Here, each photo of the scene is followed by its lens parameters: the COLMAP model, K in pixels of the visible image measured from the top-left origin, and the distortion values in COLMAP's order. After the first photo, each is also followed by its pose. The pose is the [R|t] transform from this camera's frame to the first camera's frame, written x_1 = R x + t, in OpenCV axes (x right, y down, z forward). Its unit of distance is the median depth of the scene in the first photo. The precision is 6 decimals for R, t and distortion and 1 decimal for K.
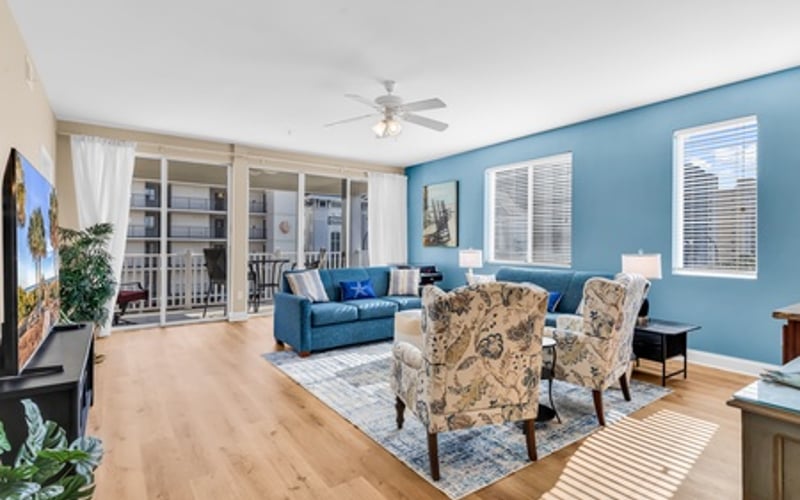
lens RADIAL K [[405.1, 0, 400.0], [0, 405.1, 250.0], [0, 0, 1]] dist [0.003900, -0.000218]
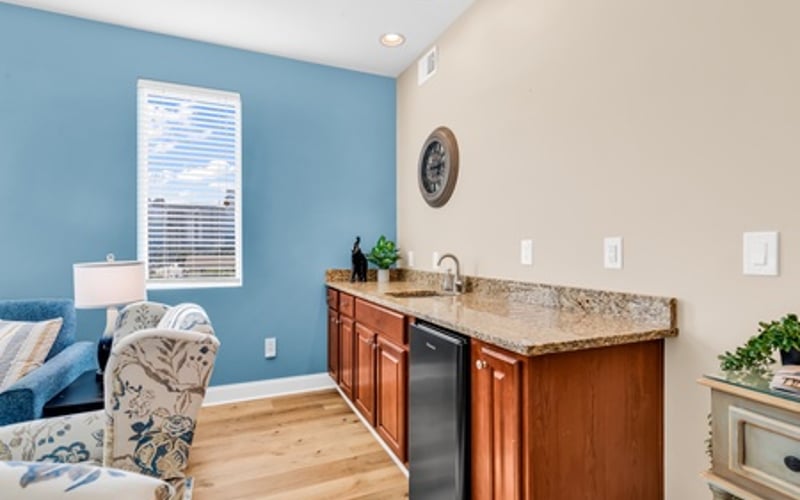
lens RADIAL K [[397.2, 0, 417.2], [0, 397.2, 250.9], [0, 0, 1]] dist [-0.000394, -0.000767]
pose [[0.174023, -0.009012, 0.984700, 0.118237], [0.011128, 0.999912, 0.007185, -0.004526], [-0.984679, 0.009707, 0.174108, 0.496513]]
